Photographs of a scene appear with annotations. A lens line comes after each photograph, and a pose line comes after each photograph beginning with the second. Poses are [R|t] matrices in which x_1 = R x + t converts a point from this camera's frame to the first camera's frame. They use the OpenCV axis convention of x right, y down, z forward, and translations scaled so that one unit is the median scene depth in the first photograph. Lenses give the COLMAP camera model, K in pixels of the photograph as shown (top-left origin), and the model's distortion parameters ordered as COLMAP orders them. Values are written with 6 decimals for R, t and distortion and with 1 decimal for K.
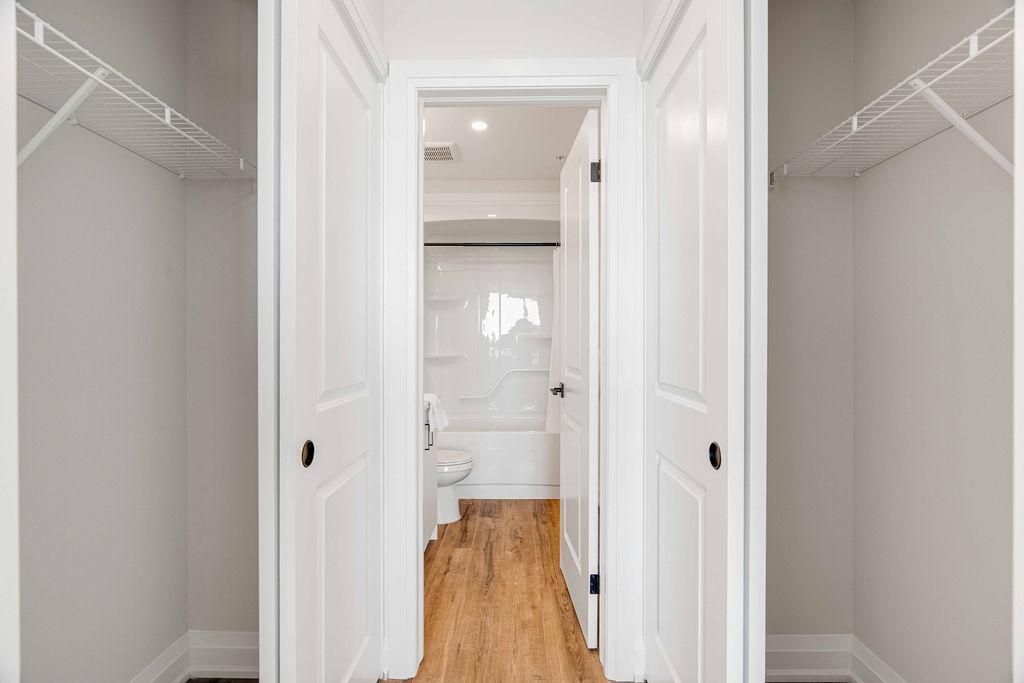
lens RADIAL K [[456.3, 0, 510.9], [0, 456.3, 343.9], [0, 0, 1]] dist [0.000263, -0.000010]
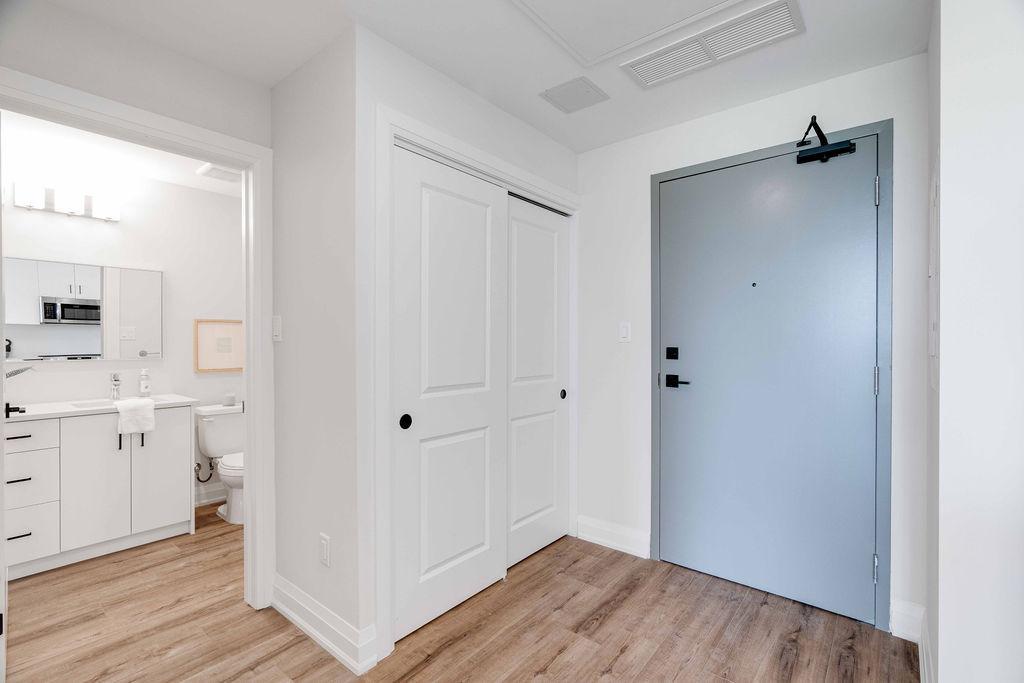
lens RADIAL K [[462.5, 0, 513.5], [0, 462.5, 343.2], [0, 0, 1]] dist [-0.004965, 0.000819]
pose [[0.784188, 0.006952, -0.620485, 0.371086], [-0.001892, 0.999959, 0.008812, -0.012319], [0.620521, -0.005737, 0.784169, 0.205390]]
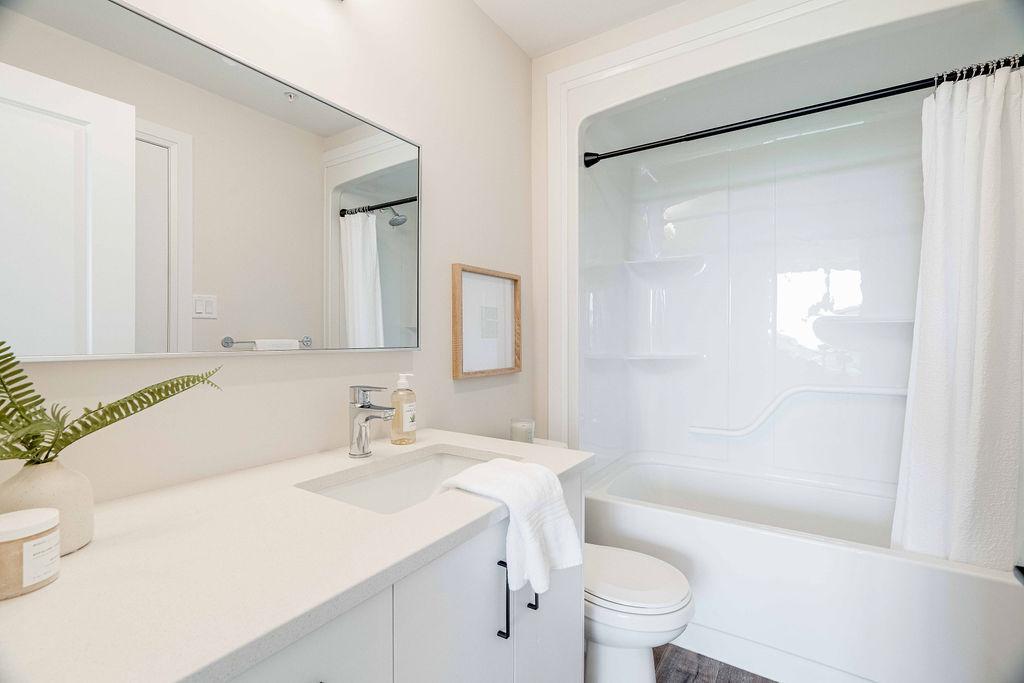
lens RADIAL K [[462.5, 0, 507.2], [0, 462.5, 340.3], [0, 0, 1]] dist [-0.004965, 0.000819]
pose [[0.833189, 0.011628, -0.552866, 0.007338], [-0.006771, 0.999918, 0.010826, -0.000103], [0.552947, -0.005276, 0.833200, 0.205162]]
